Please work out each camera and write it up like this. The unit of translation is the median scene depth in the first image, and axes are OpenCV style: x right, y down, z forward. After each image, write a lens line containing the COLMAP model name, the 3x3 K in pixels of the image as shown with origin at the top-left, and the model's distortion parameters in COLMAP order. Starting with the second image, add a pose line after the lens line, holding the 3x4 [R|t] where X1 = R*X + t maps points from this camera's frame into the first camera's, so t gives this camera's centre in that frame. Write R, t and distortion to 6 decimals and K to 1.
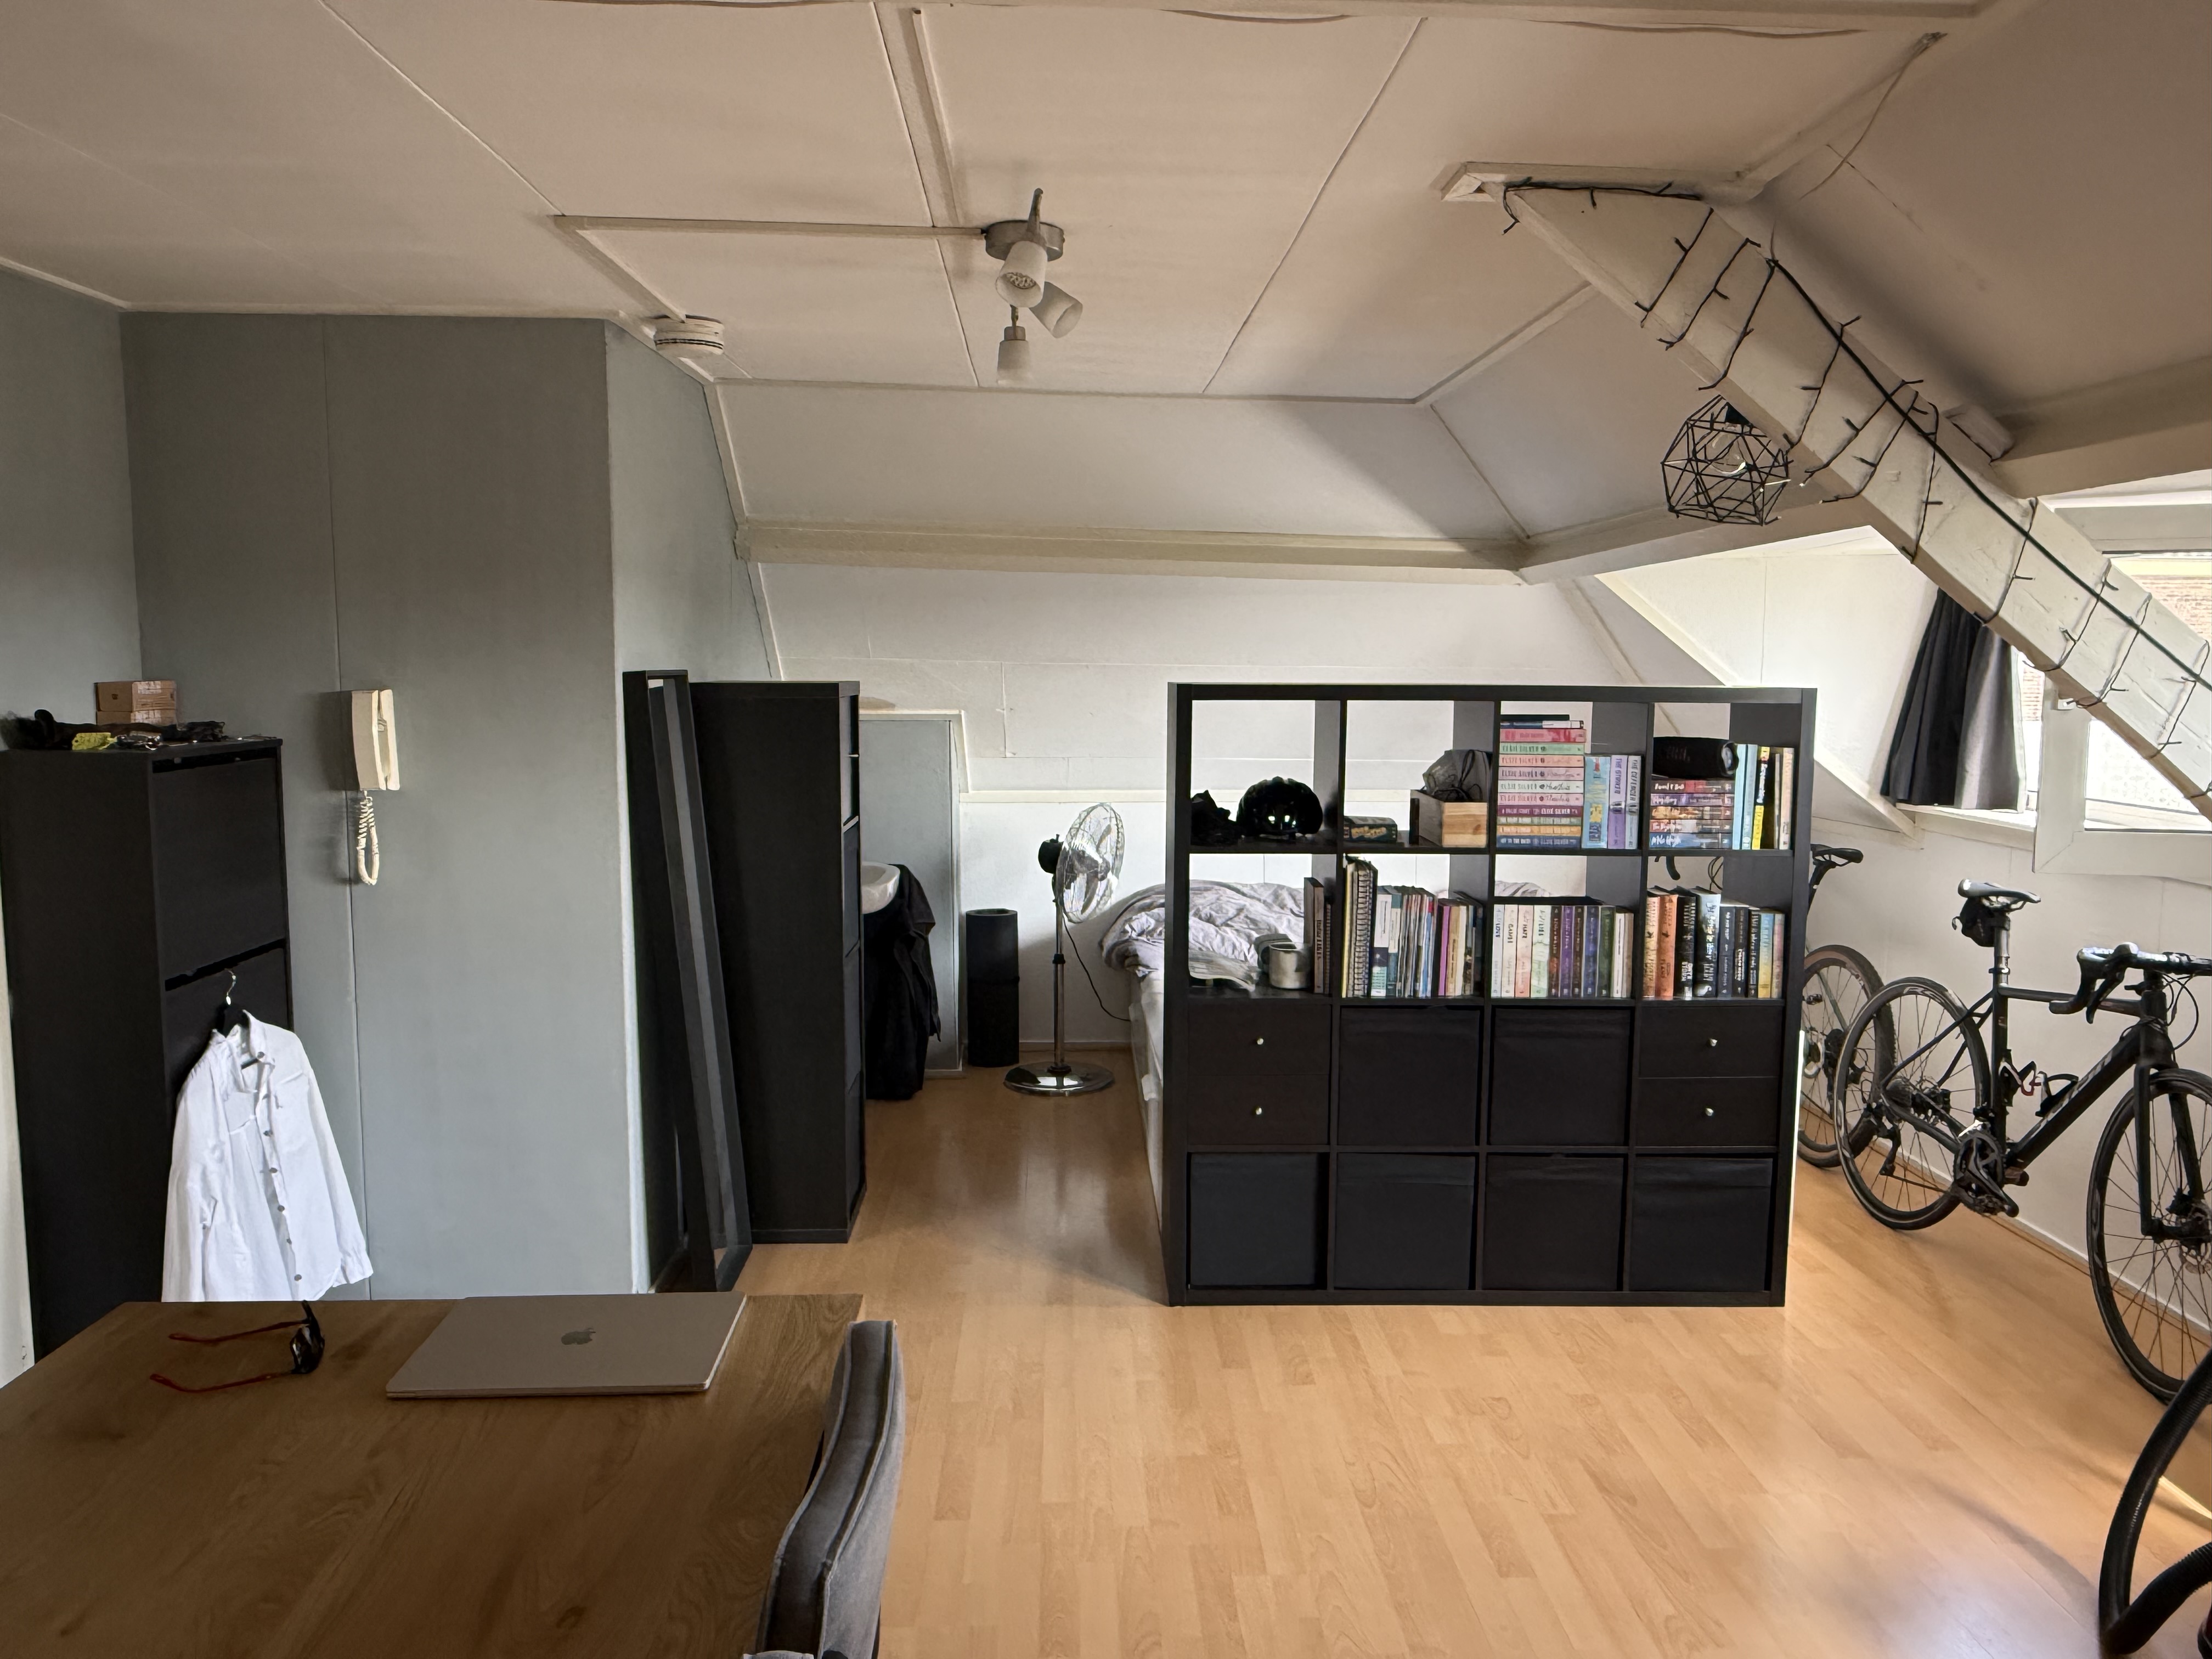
lens RADIAL K [[1554.6, 0, 1106.0], [0, 1554.6, 829.5], [0, 0, 1]] dist [0.001312, -0.000063]
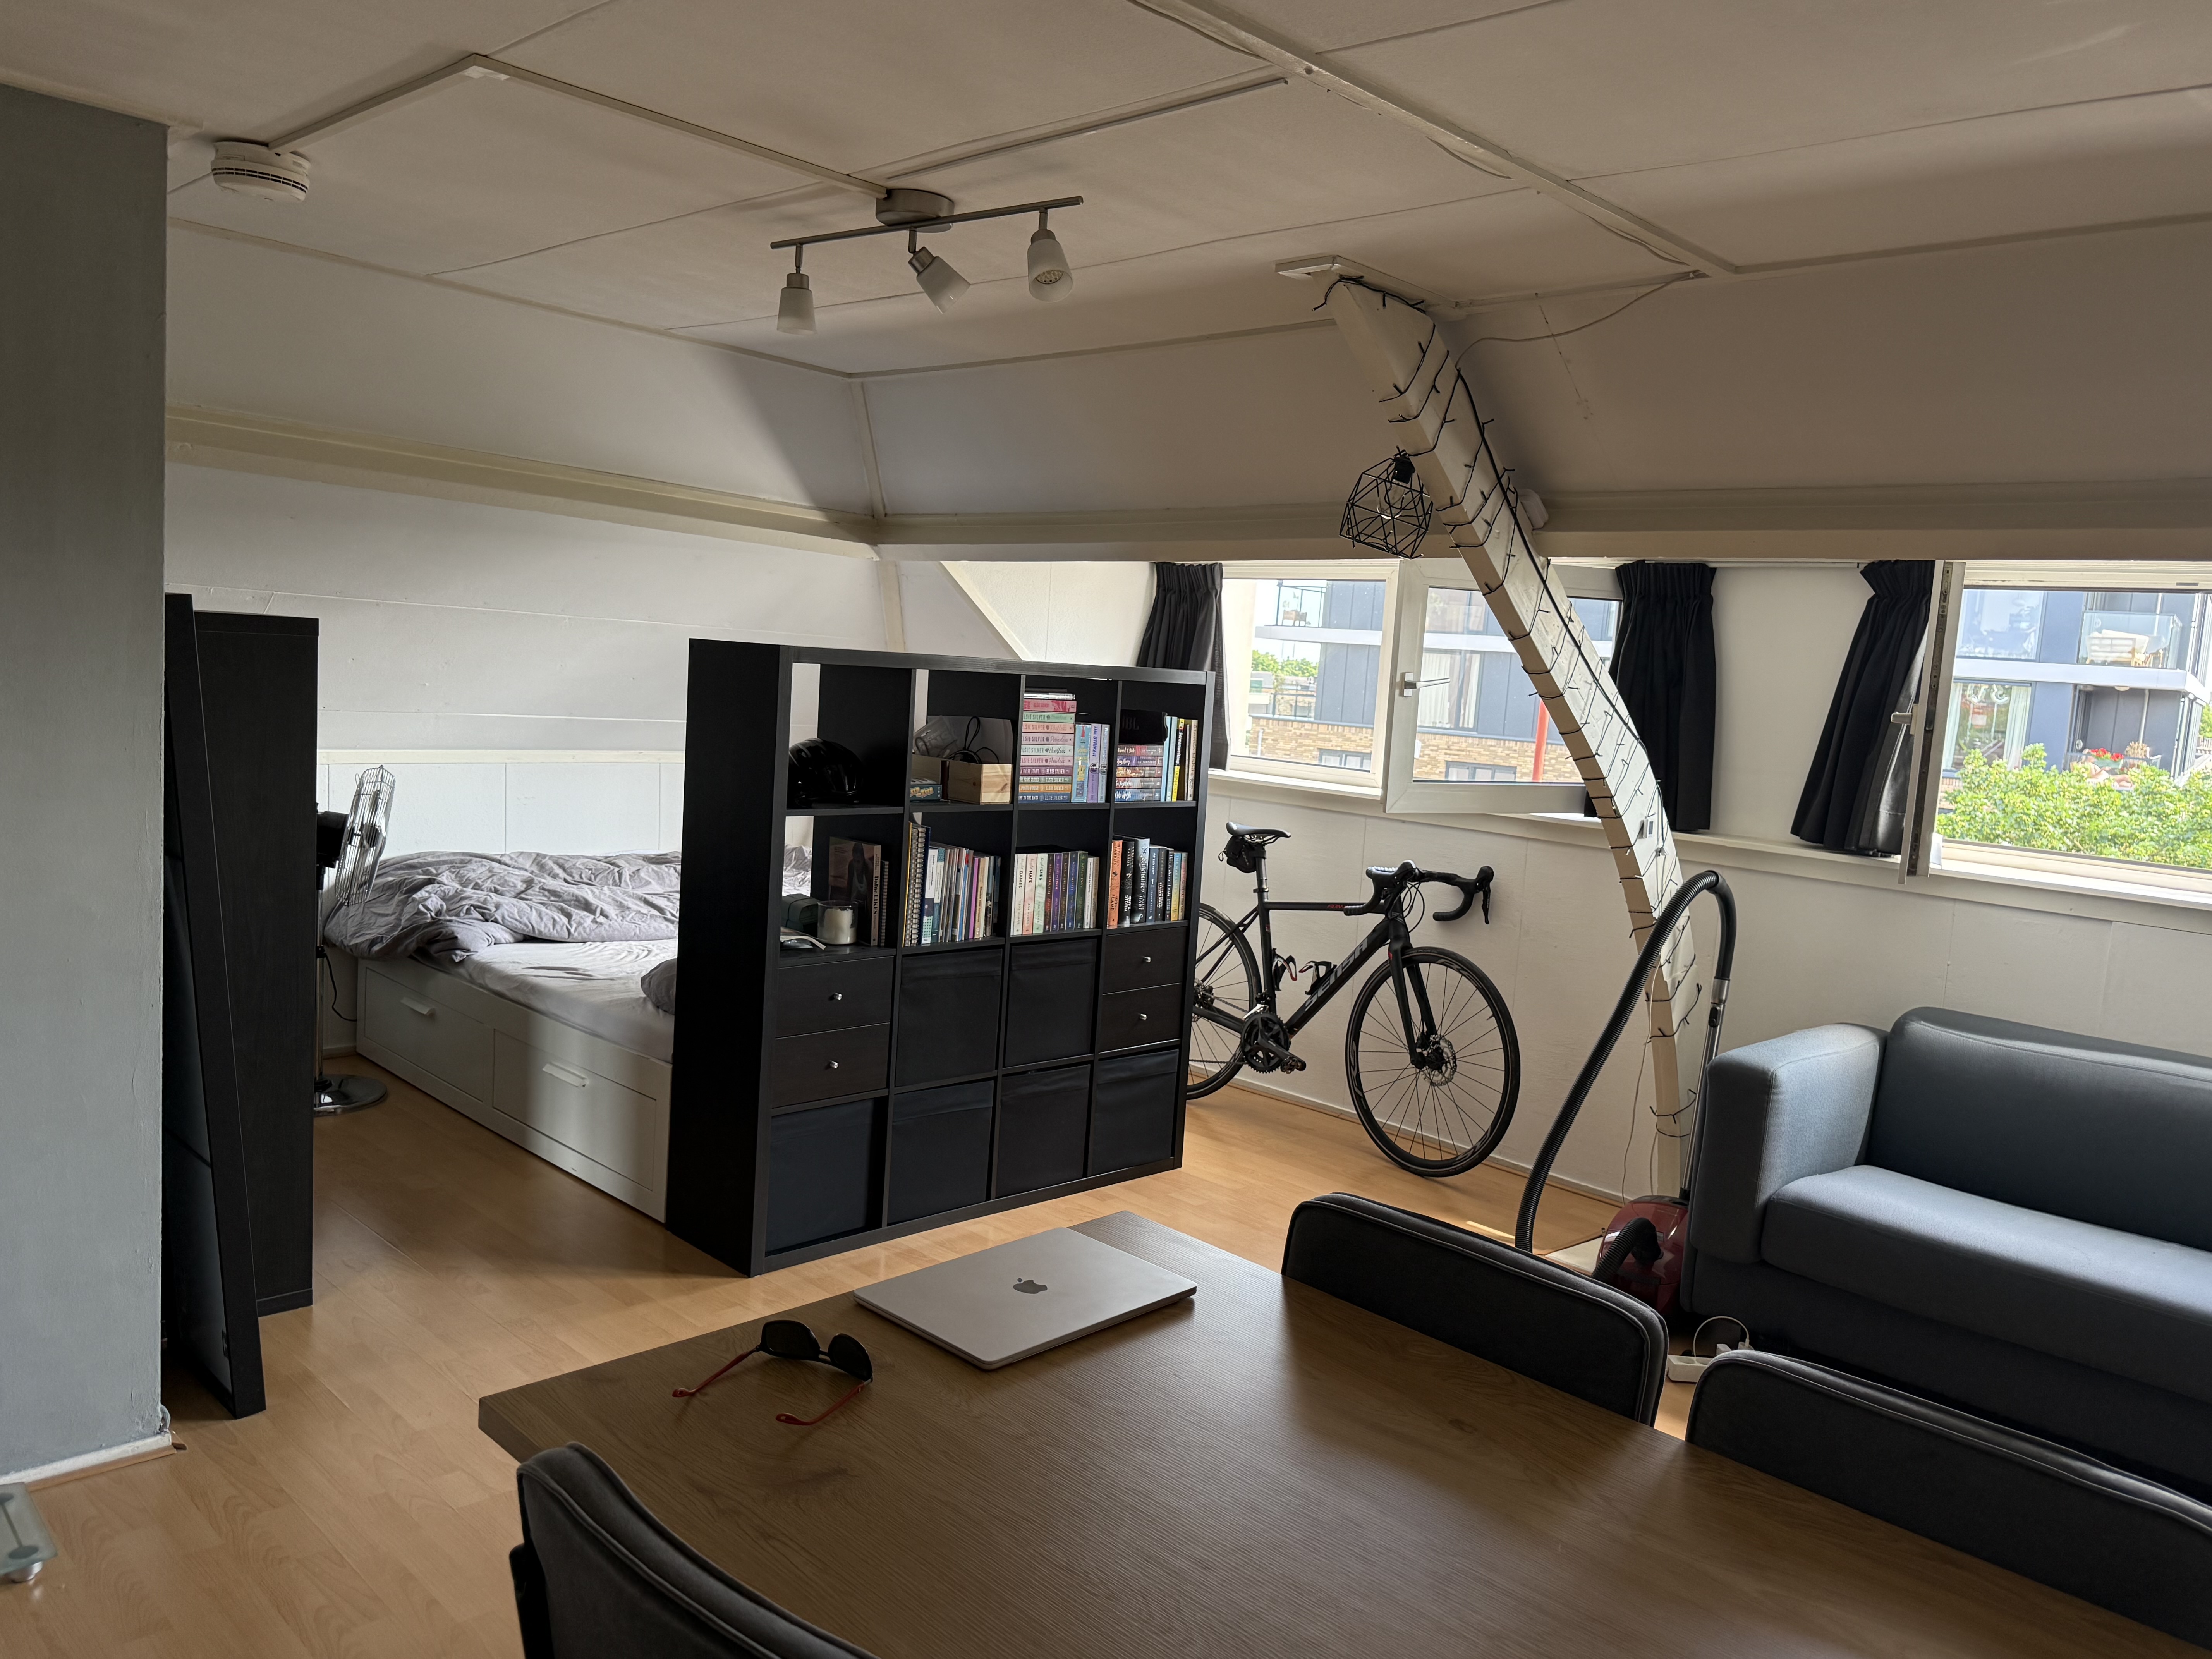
lens RADIAL K [[1642.7, 0, 1106.0], [0, 1642.7, 829.5], [0, 0, 1]] dist [0.144345, 0.000632]
pose [[0.726921, -0.031196, 0.686012, -0.517065], [0.015099, 0.999452, 0.029450, -0.003964], [-0.686555, -0.011050, 0.726994, 0.082727]]
